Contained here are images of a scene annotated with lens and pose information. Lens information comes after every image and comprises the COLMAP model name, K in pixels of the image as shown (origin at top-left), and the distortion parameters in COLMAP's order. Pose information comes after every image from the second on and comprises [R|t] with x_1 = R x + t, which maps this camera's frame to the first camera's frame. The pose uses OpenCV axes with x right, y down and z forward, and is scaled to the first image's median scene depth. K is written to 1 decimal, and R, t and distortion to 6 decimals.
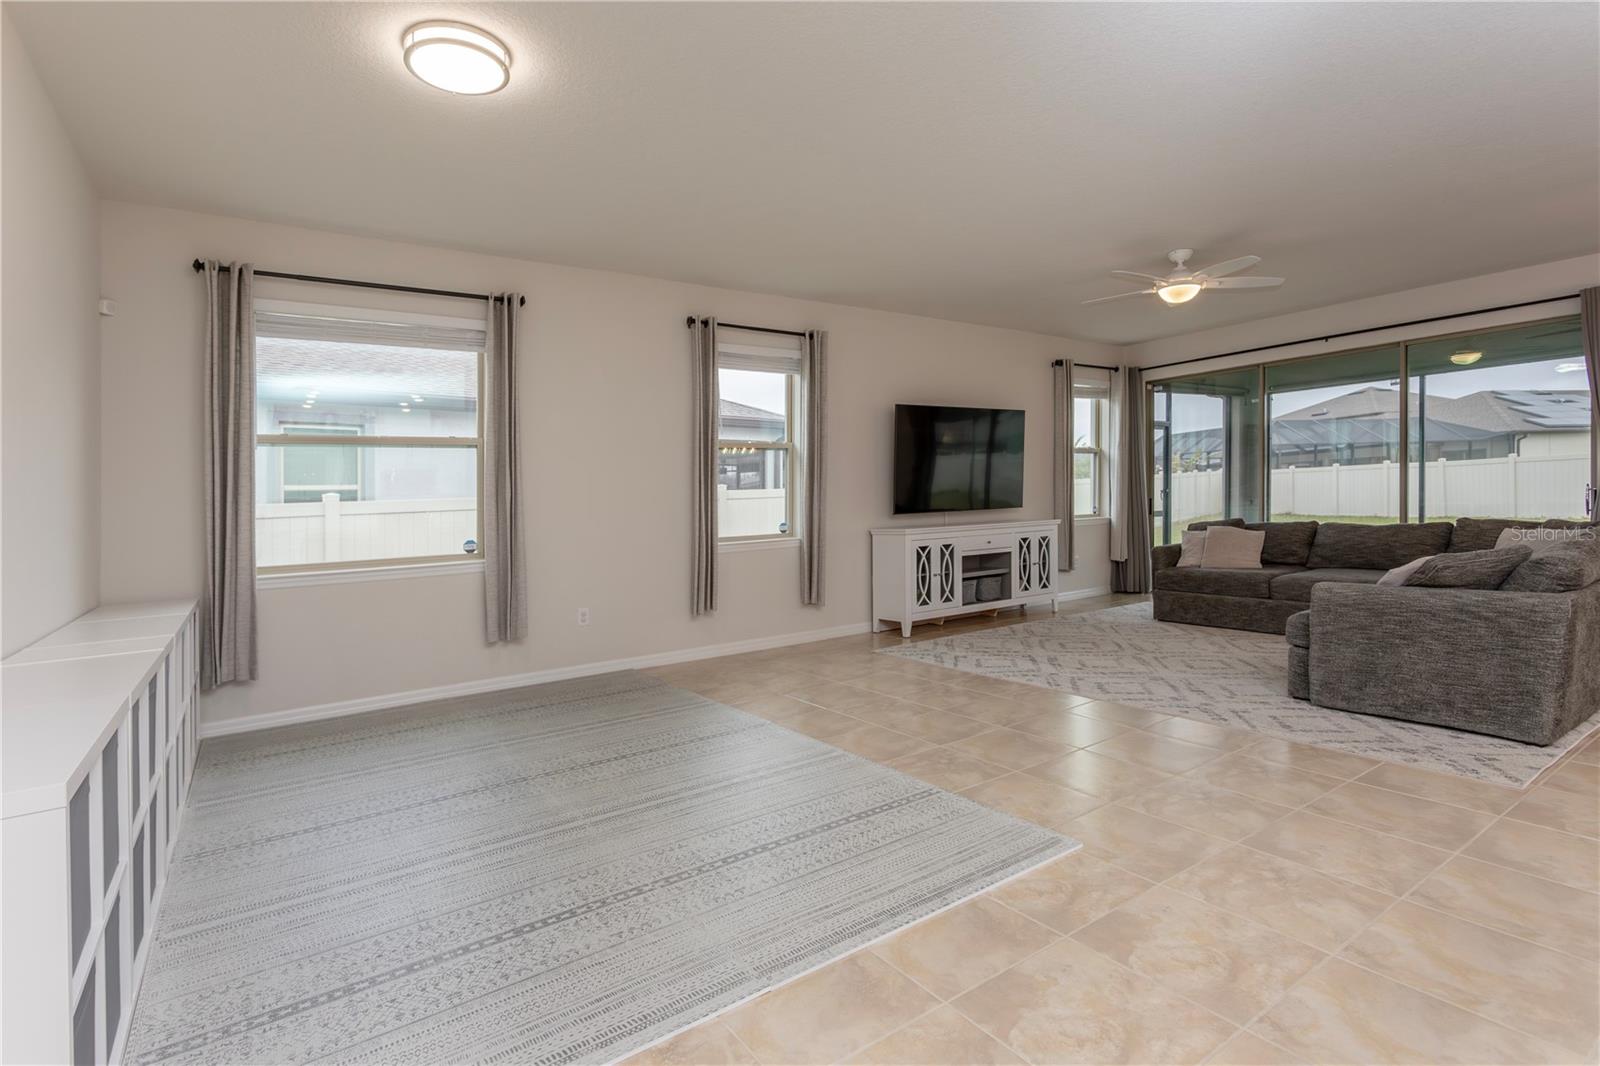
lens RADIAL K [[771.0, 0, 791.0], [0, 771.0, 520.9], [0, 0, 1]] dist [0.002944, 0.000775]
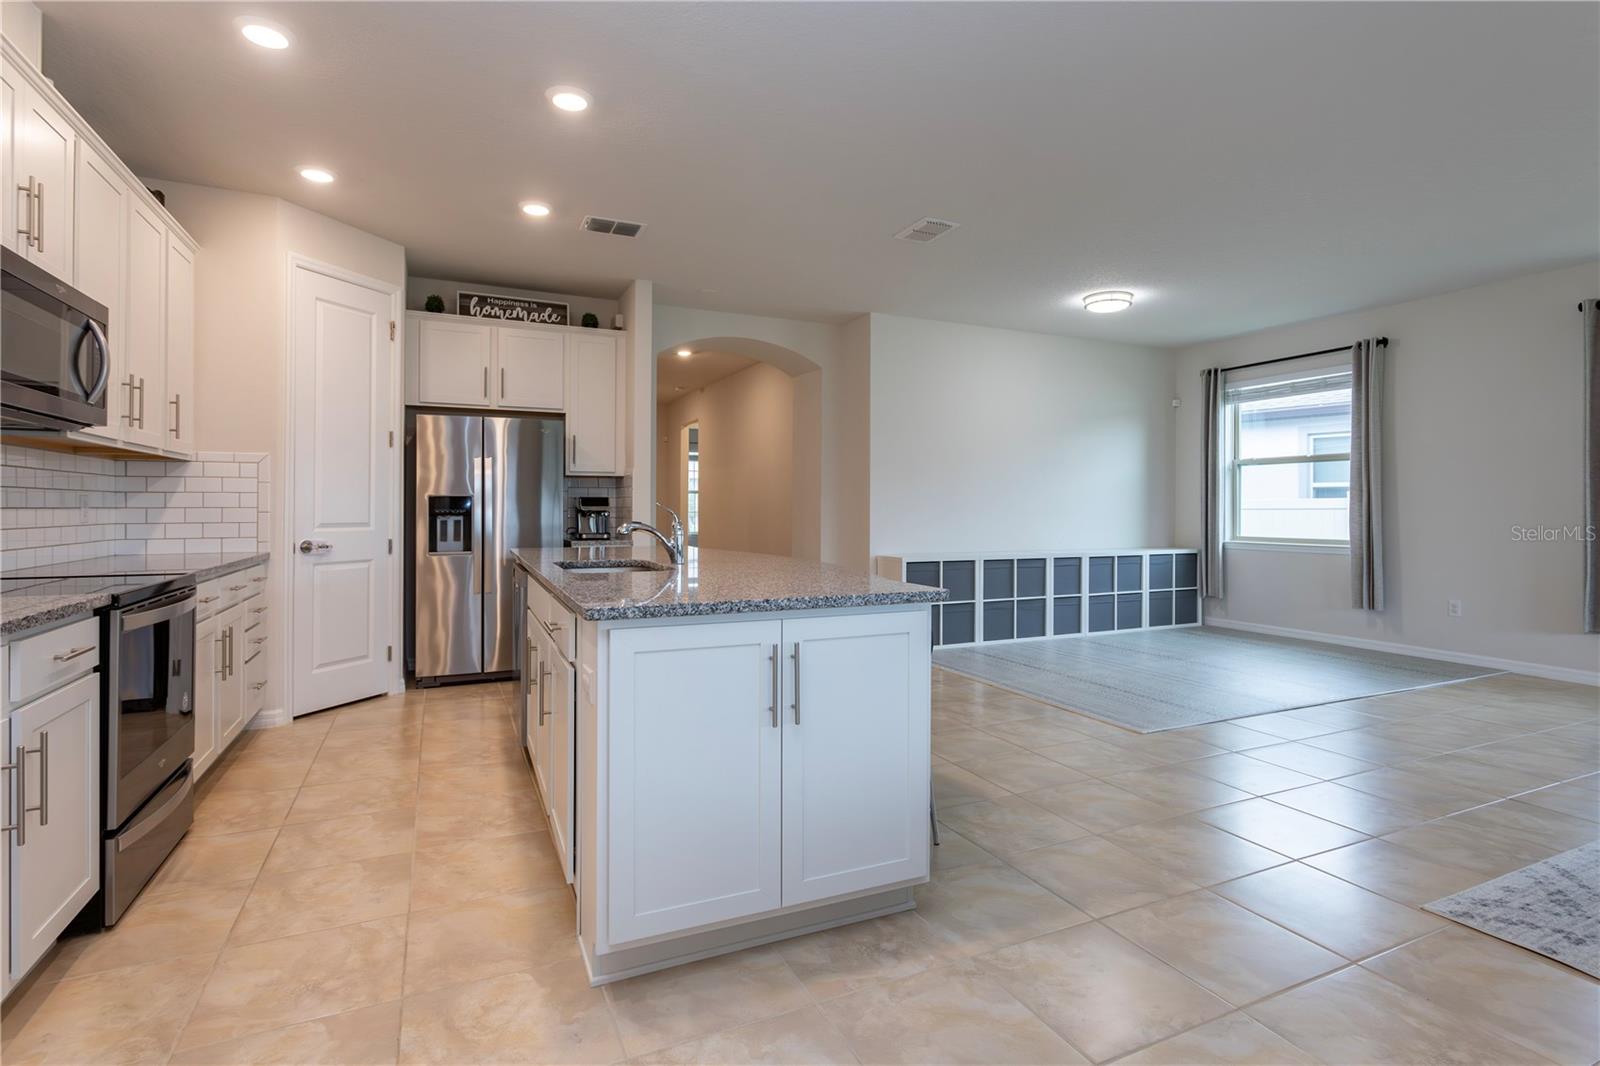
lens RADIAL K [[791.7, 0, 822.2], [0, 791.7, 500.8], [0, 0, 1]] dist [0.003393, 0.000409]
pose [[-0.152176, 0.025128, -0.988034, 0.763062], [-0.021388, 0.999359, 0.028710, -0.032285], [0.988122, 0.025501, -0.151541, 0.214656]]
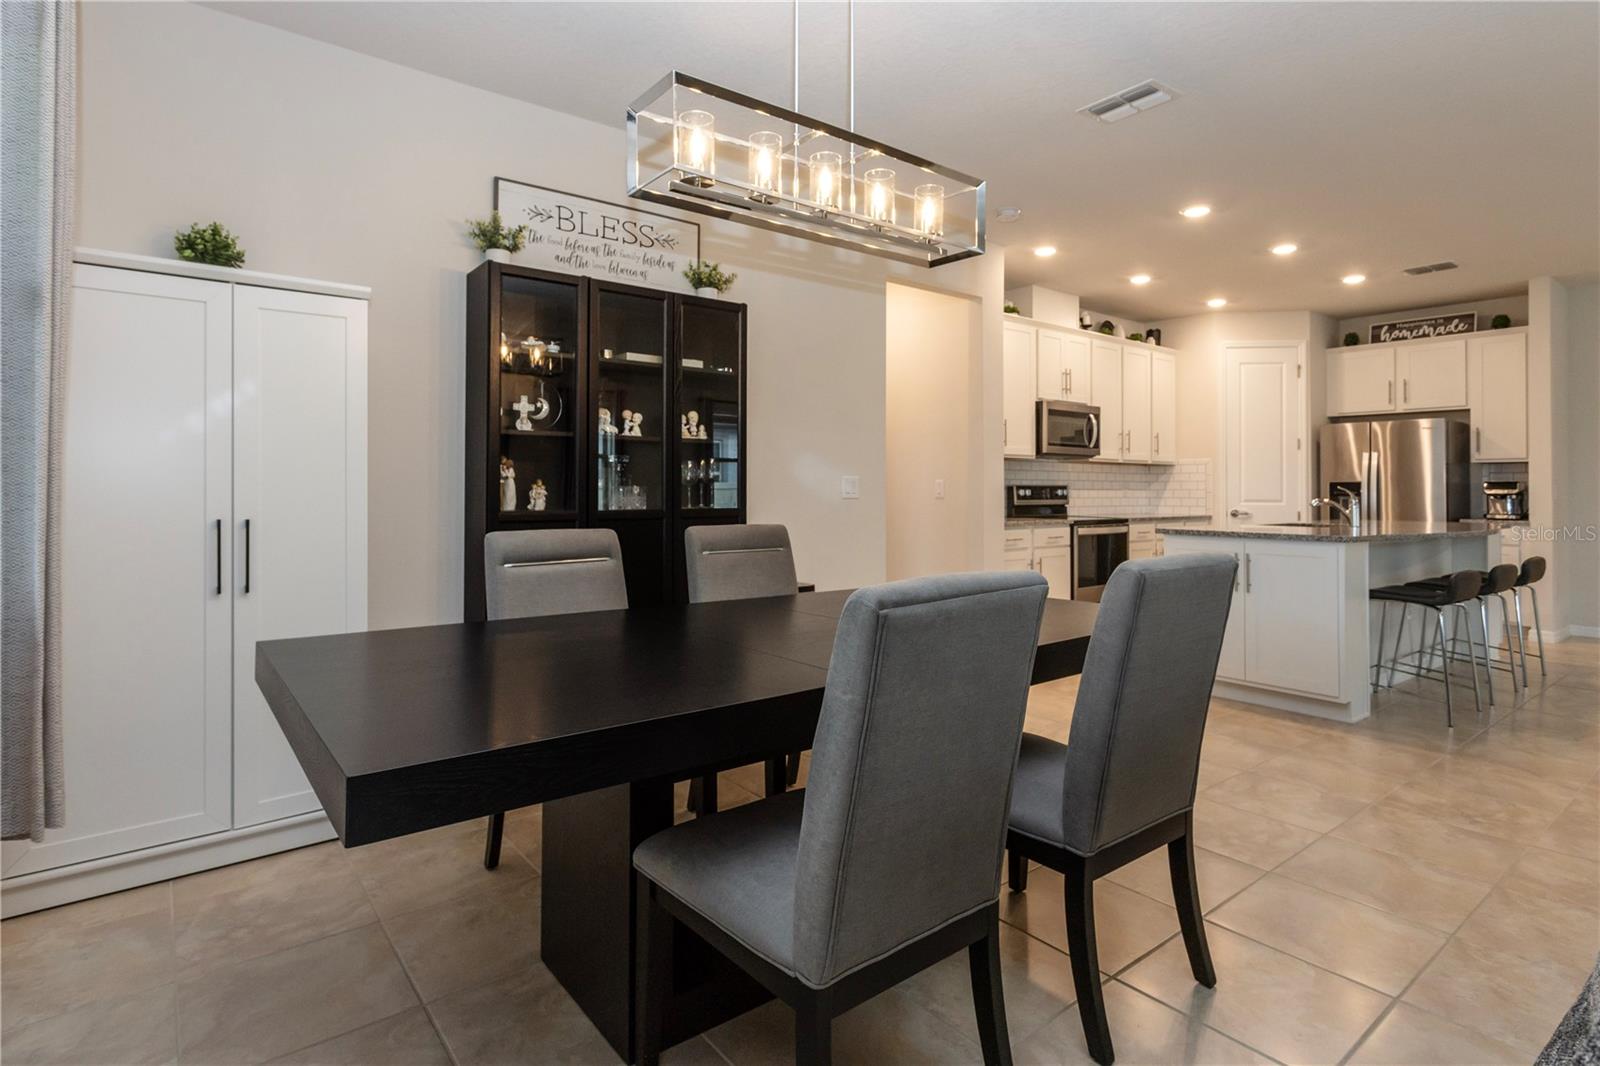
lens RADIAL K [[824.7, 0, 774.2], [0, 824.7, 478.4], [0, 0, 1]] dist [-0.001586, -0.000285]
pose [[-0.998027, 0.026753, -0.056802, 0.875447], [0.025842, 0.999526, 0.016712, -0.049543], [0.057222, 0.015211, -0.998246, 0.771784]]
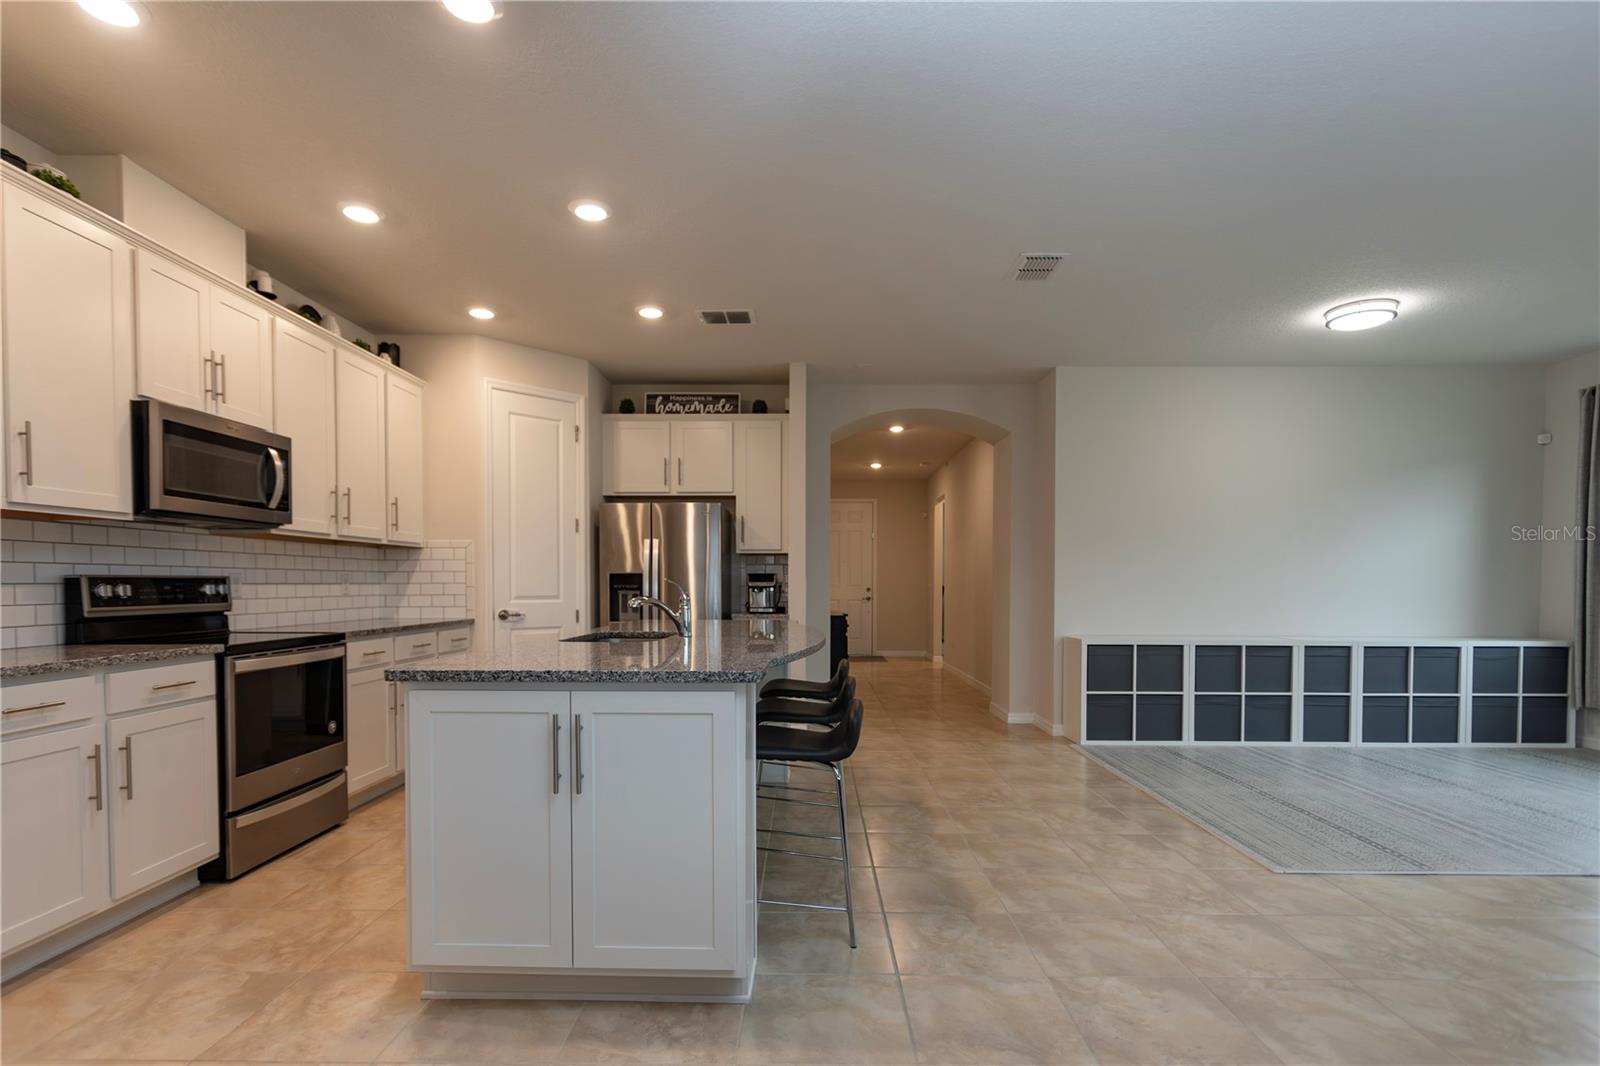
lens RADIAL K [[788.4, 0, 803.0], [0, 788.4, 595.4], [0, 0, 1]] dist [0.000244, 0.000903]
pose [[-0.572434, 0.045753, -0.818673, 0.670235], [-0.002620, 0.998335, 0.057626, -0.033626], [0.819947, 0.035132, -0.571361, 0.399565]]
